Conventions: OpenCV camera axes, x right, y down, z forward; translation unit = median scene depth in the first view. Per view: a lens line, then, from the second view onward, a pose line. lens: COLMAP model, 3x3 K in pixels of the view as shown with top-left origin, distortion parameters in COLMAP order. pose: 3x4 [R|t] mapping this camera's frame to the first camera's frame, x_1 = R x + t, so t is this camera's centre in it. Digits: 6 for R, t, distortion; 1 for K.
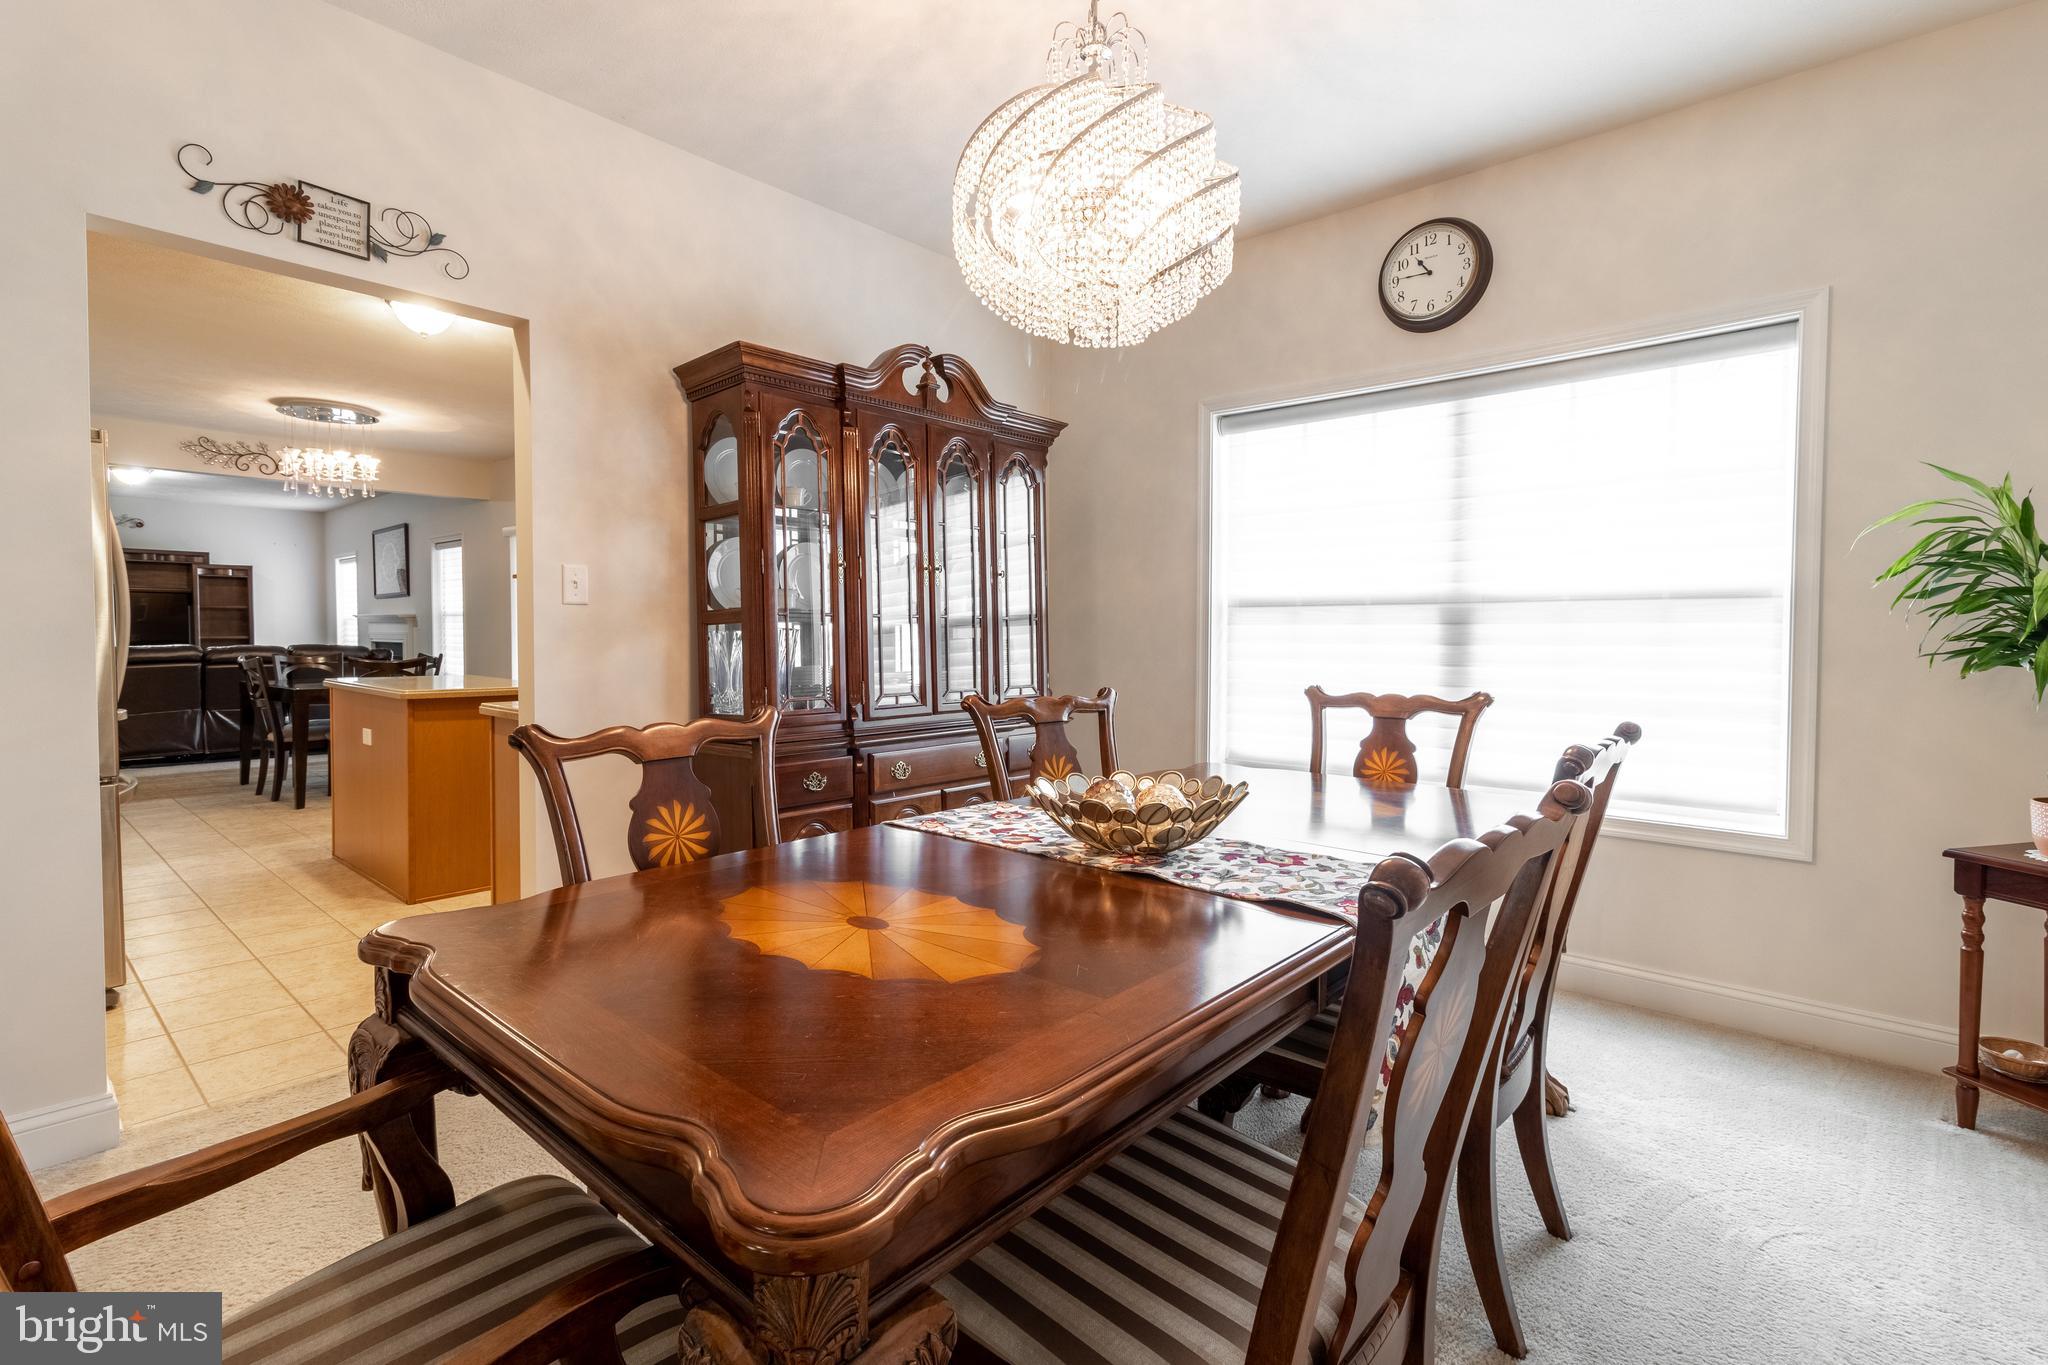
lens RADIAL K [[949.9, 0, 1027.5], [0, 949.9, 658.6], [0, 0, 1]] dist [0.018767, -0.000039]
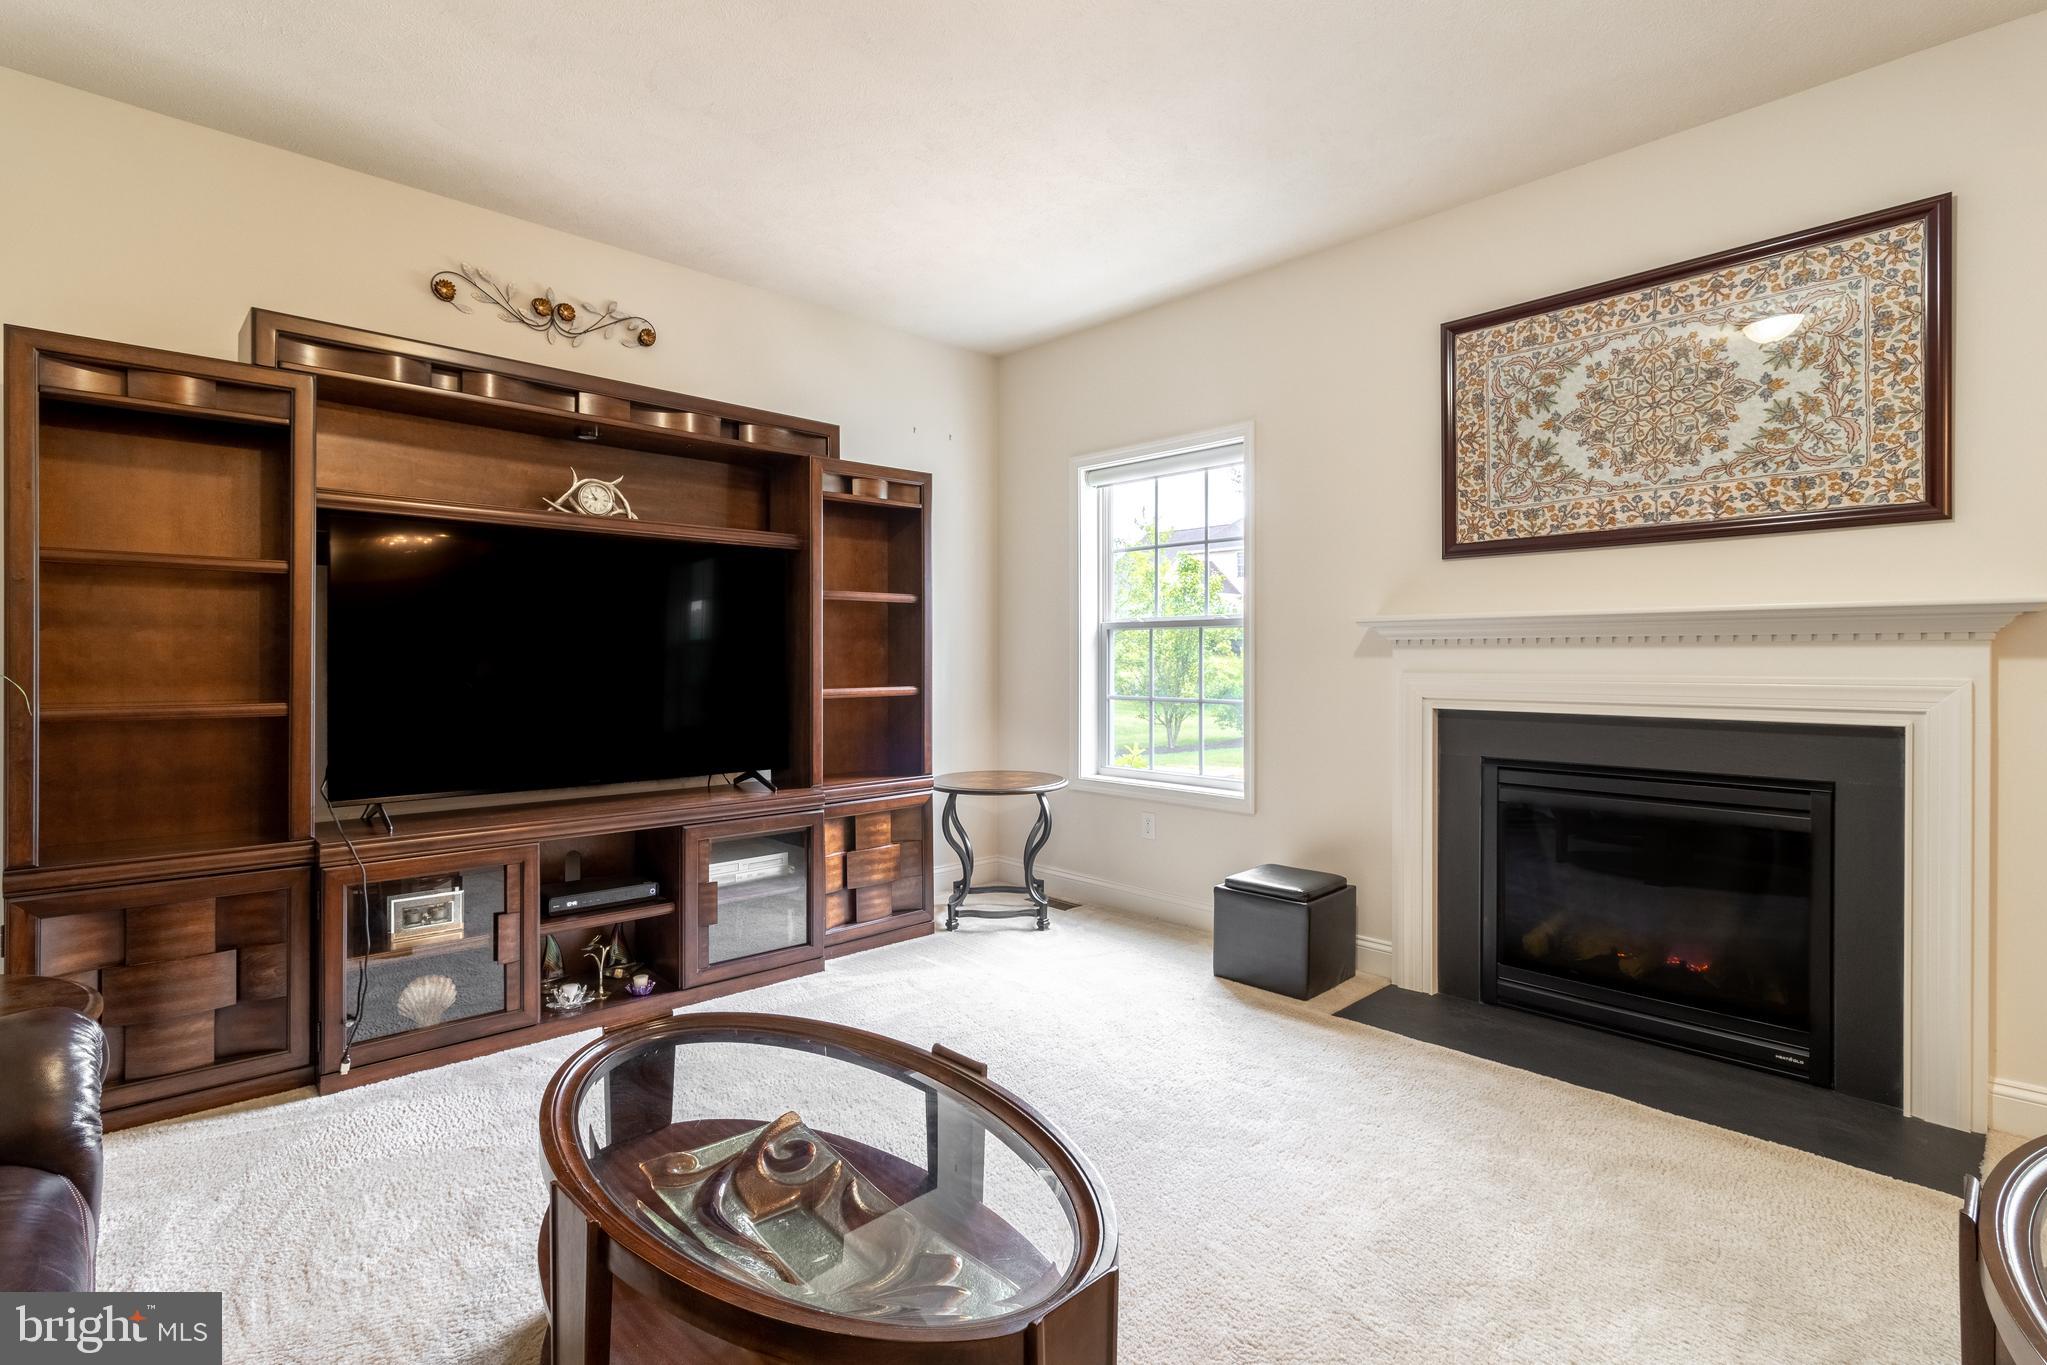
lens RADIAL K [[949.5, 0, 1030.3], [0, 949.5, 674.5], [0, 0, 1]] dist [0.018767, -0.000039]
pose [[0.994641, 0.002259, -0.103368, -2.772389], [-0.003522, 0.999921, -0.012039, -0.092016], [0.103332, 0.012339, 0.994570, 2.560962]]
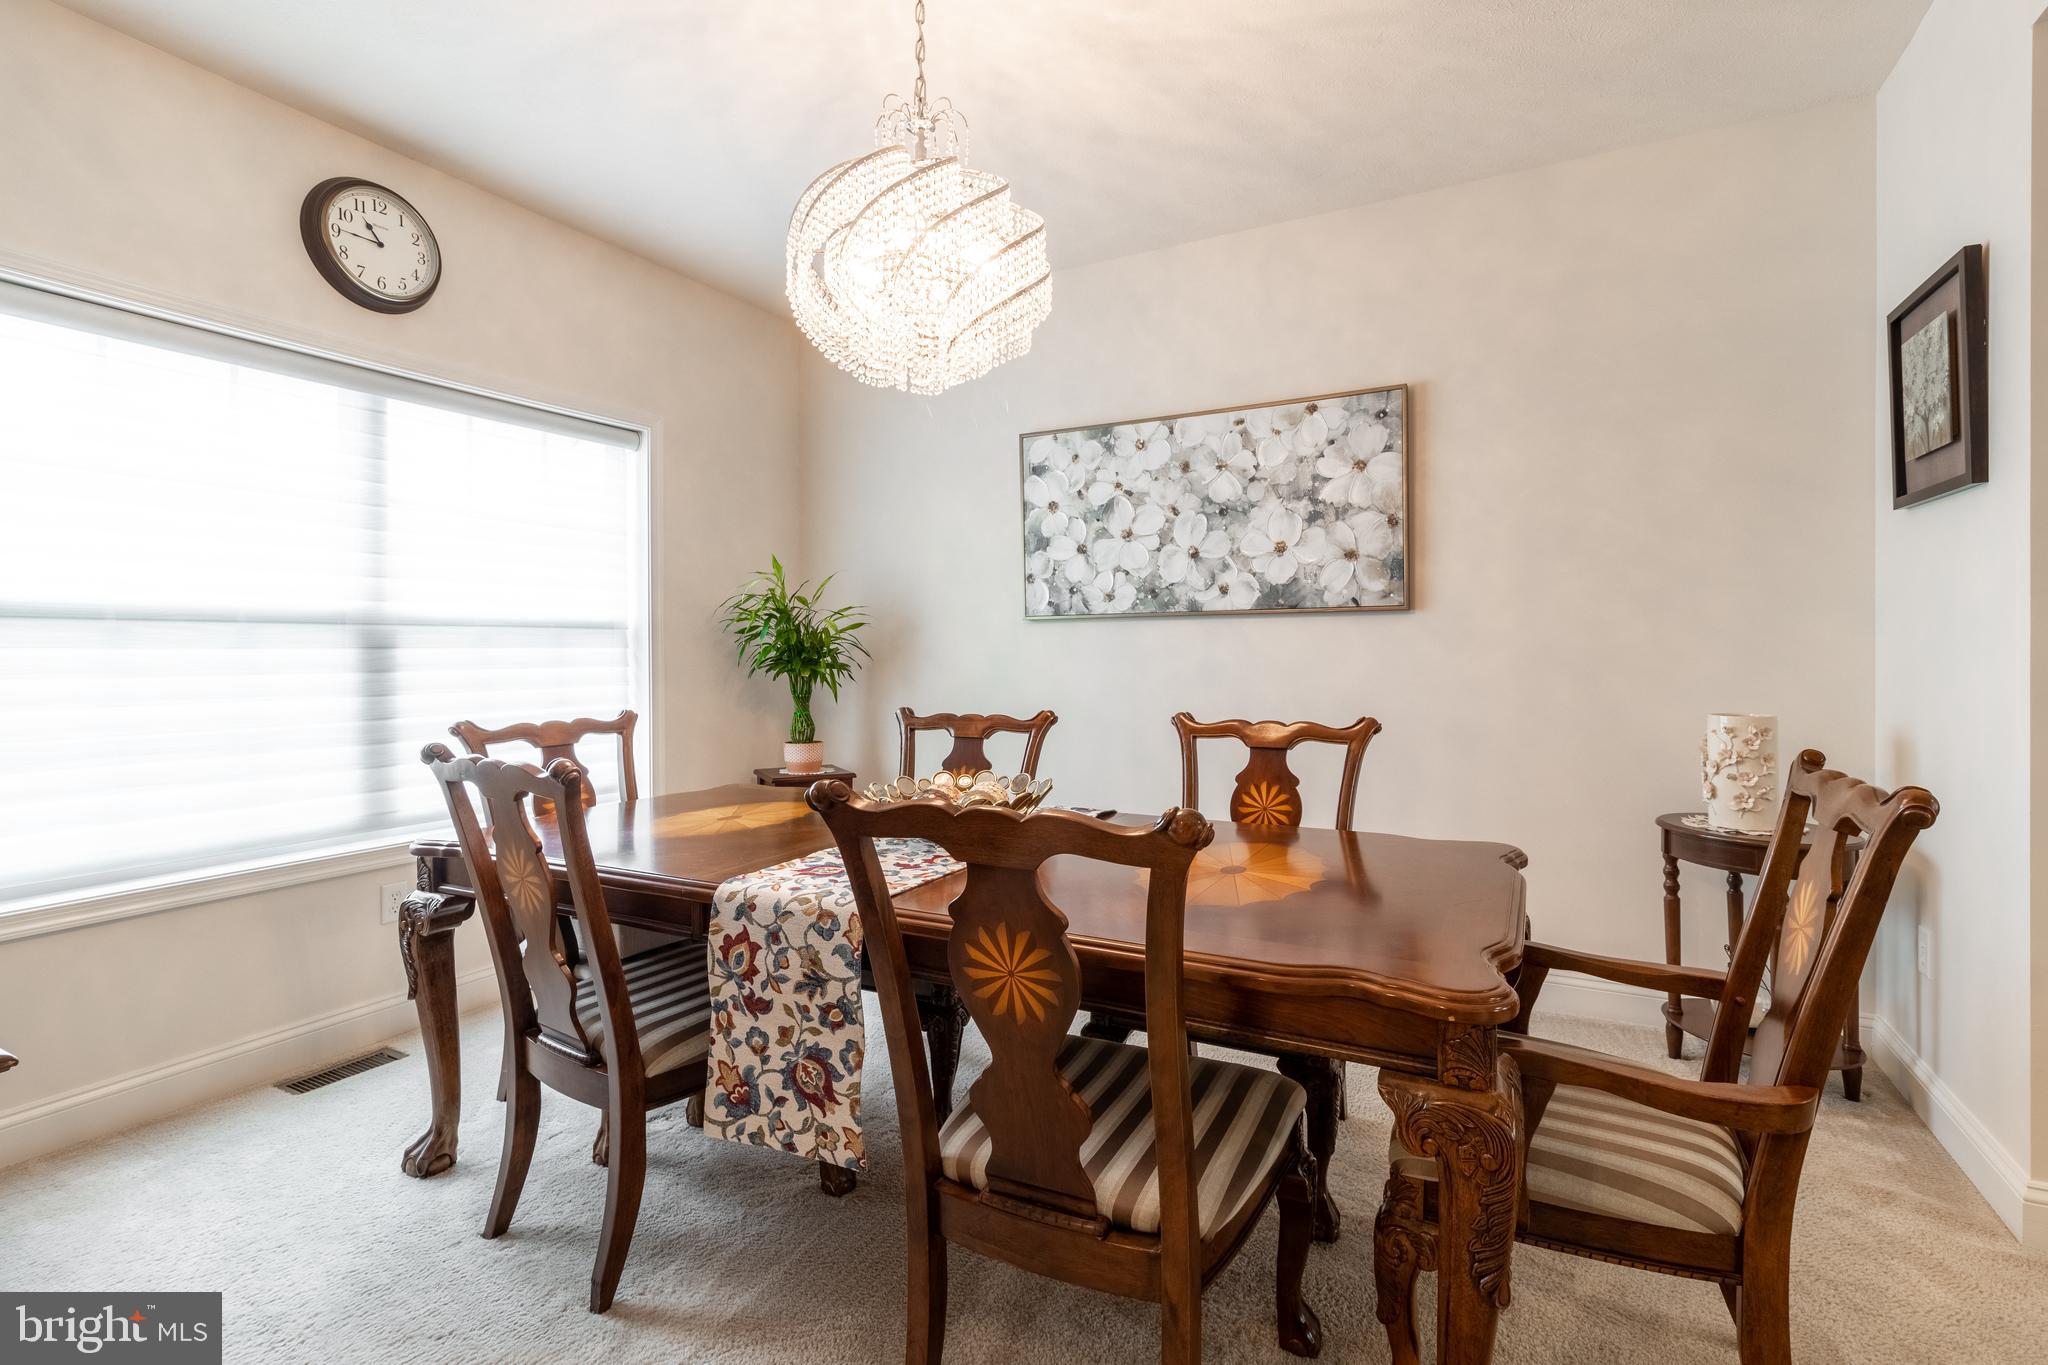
lens RADIAL K [[949.9, 0, 1024.3], [0, 949.9, 655.4], [0, 0, 1]] dist [0.018767, -0.000039]
pose [[-0.225293, -0.002120, 0.974289, -0.547624], [0.036104, 0.999293, 0.010523, -0.017498], [-0.973622, 0.037547, -0.225057, 0.620771]]
